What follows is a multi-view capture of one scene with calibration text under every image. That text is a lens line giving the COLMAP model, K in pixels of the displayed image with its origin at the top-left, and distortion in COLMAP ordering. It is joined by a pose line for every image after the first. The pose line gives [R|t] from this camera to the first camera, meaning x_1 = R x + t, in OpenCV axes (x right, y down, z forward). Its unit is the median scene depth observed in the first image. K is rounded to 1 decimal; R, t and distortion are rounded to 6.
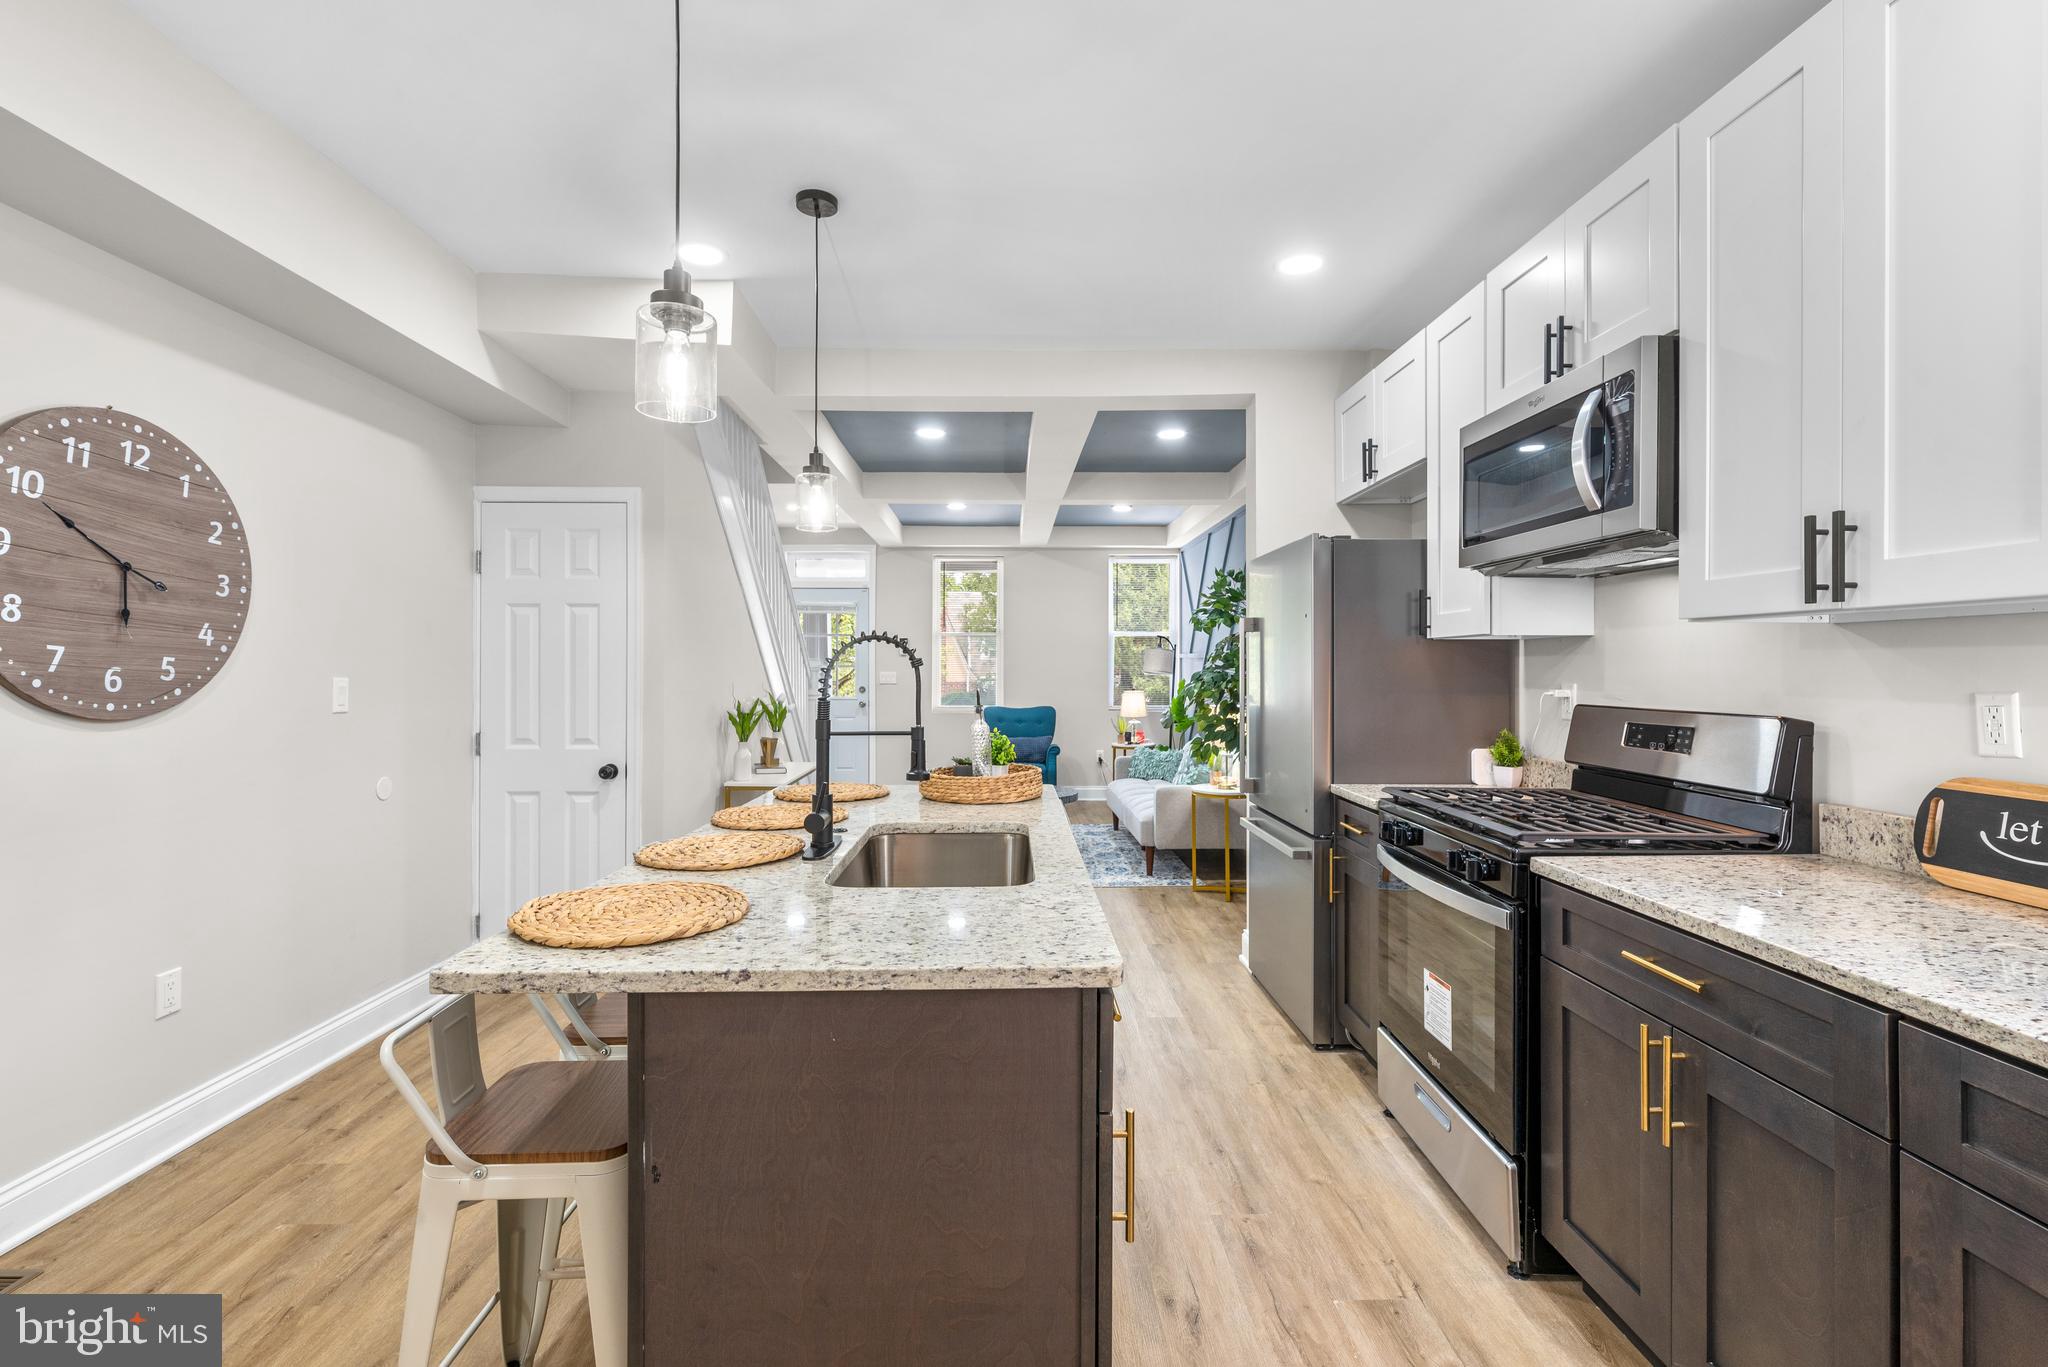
lens RADIAL K [[913.3, 0, 1029.3], [0, 913.3, 669.6], [0, 0, 1]] dist [0.001288, -0.001656]
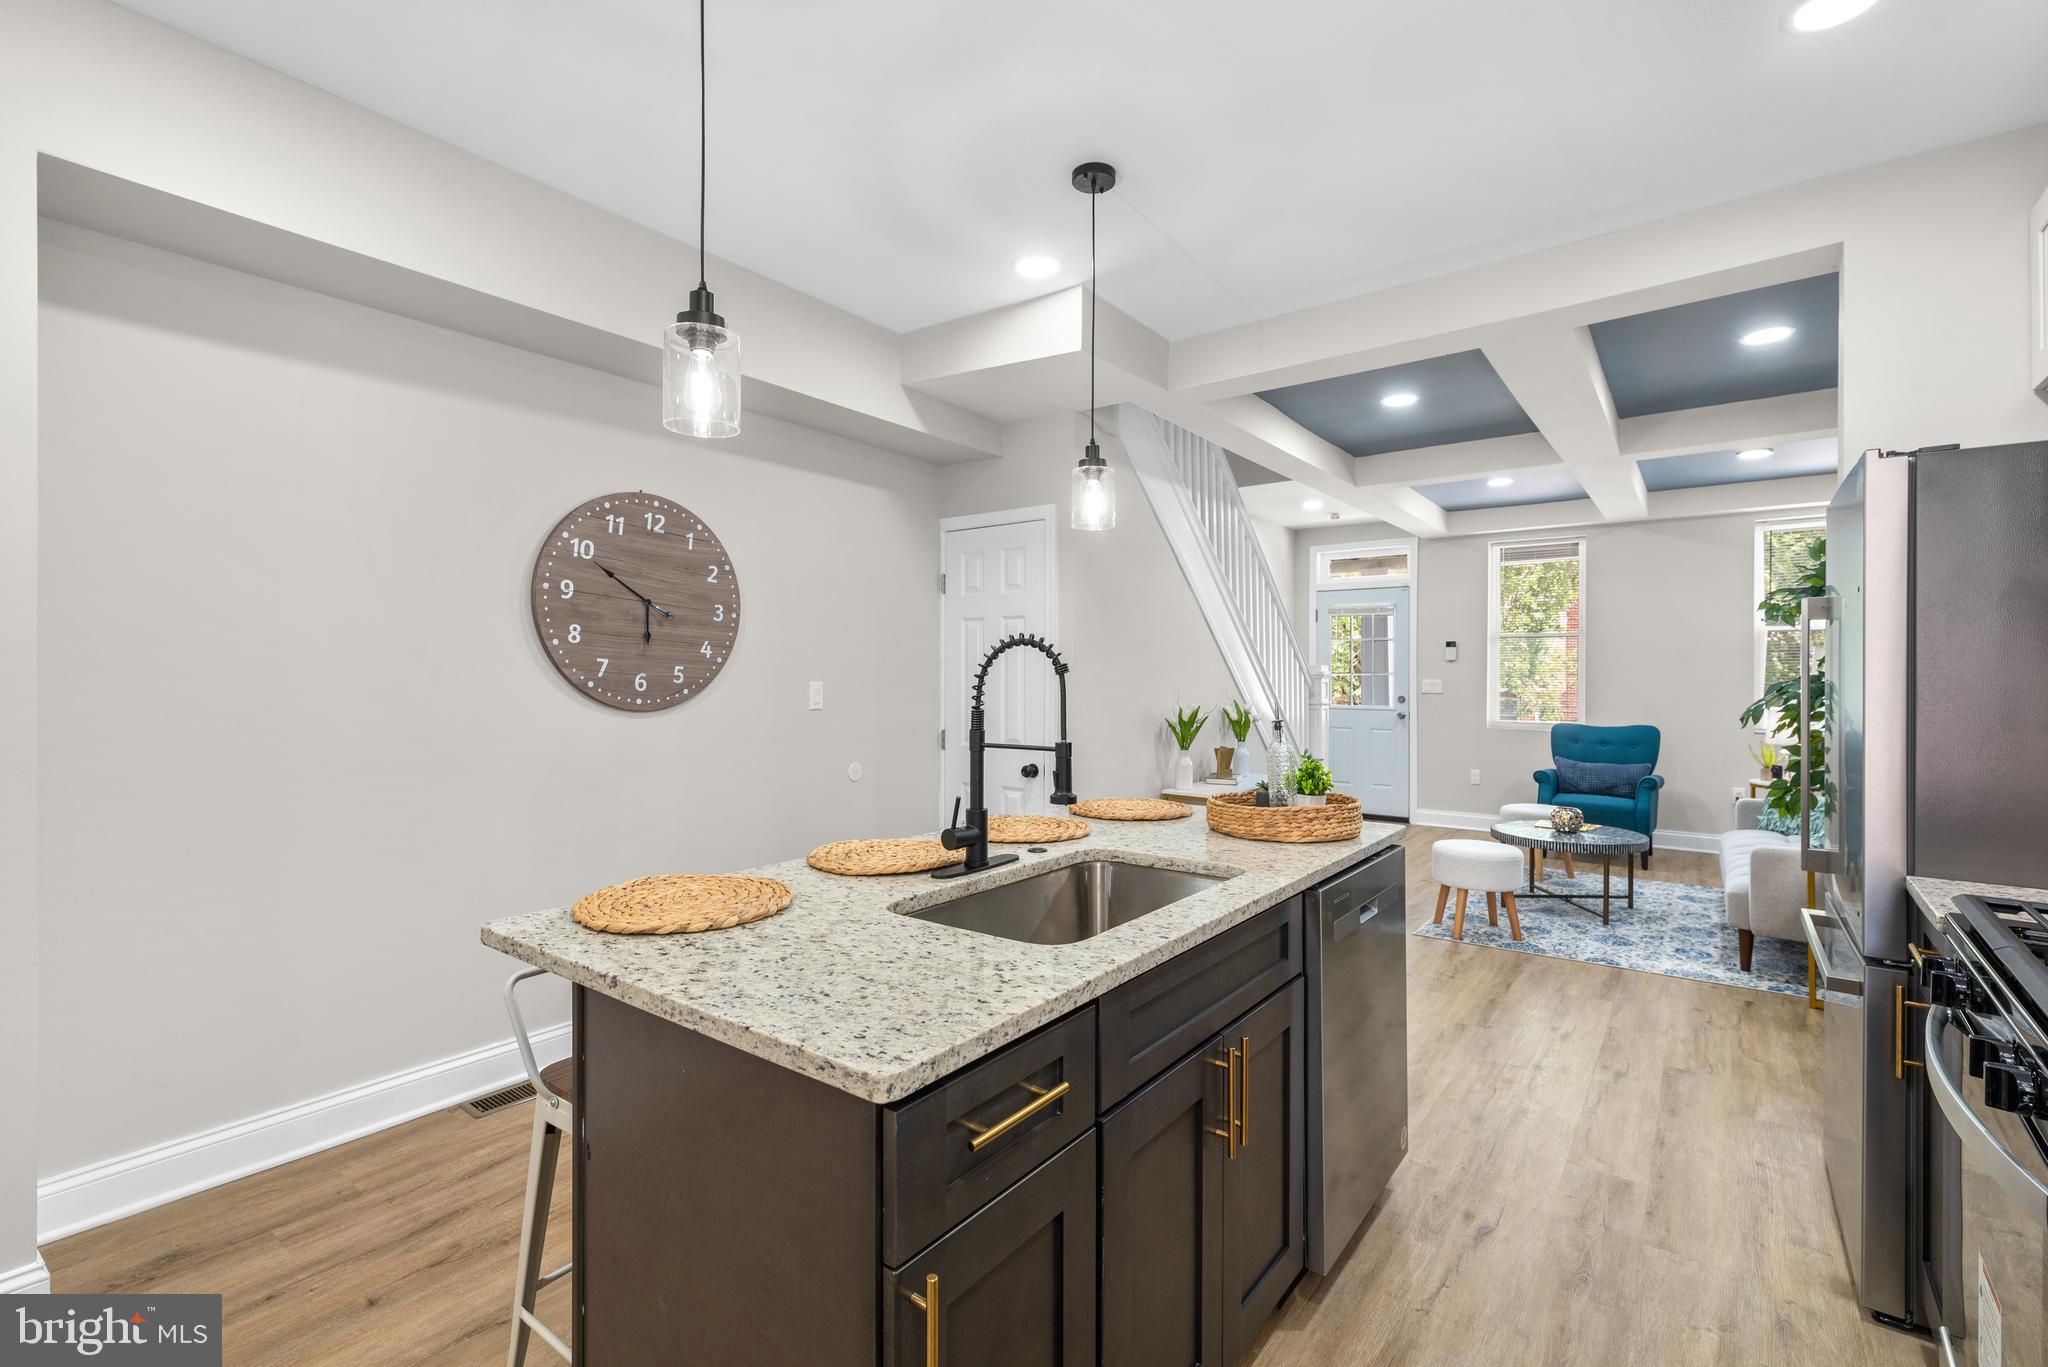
lens RADIAL K [[913.3, 0, 1025.6], [0, 913.3, 678.4], [0, 0, 1]] dist [0.001288, -0.001656]
pose [[0.779979, 0.004001, -0.625793, 0.317499], [-0.002658, 0.999992, 0.003081, -0.000947], [0.625800, -0.000740, 0.779983, 0.239766]]
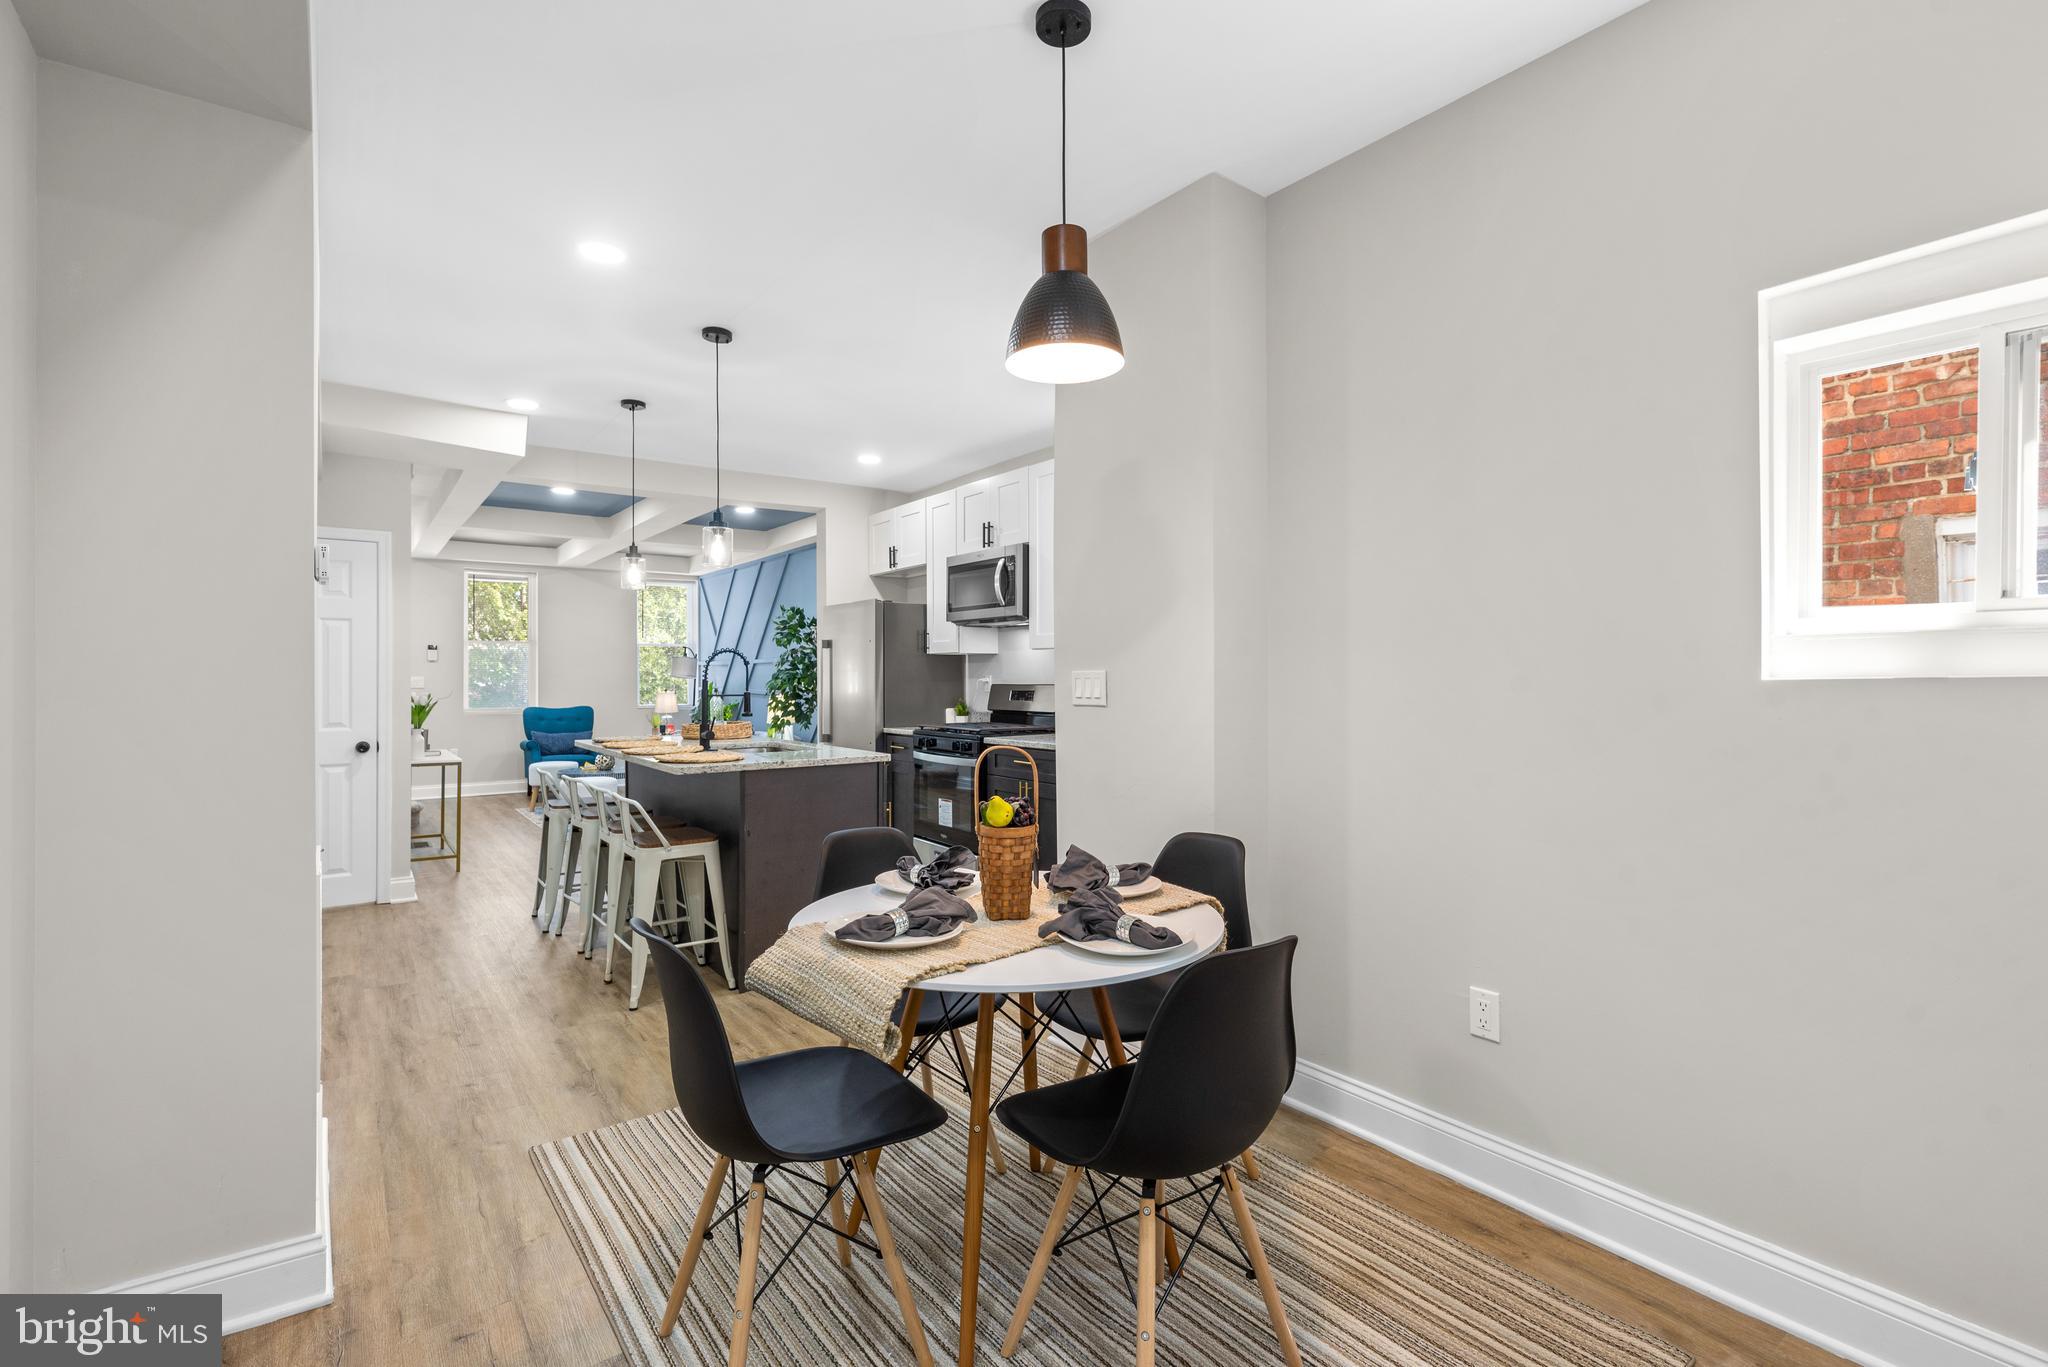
lens RADIAL K [[913.3, 0, 1030.5], [0, 913.3, 674.9], [0, 0, 1]] dist [0.001288, -0.001656]
pose [[0.811156, -0.001820, 0.584828, -0.685978], [0.004770, 0.999982, -0.003505, 0.025536], [-0.584811, 0.005633, 0.811150, -0.943895]]
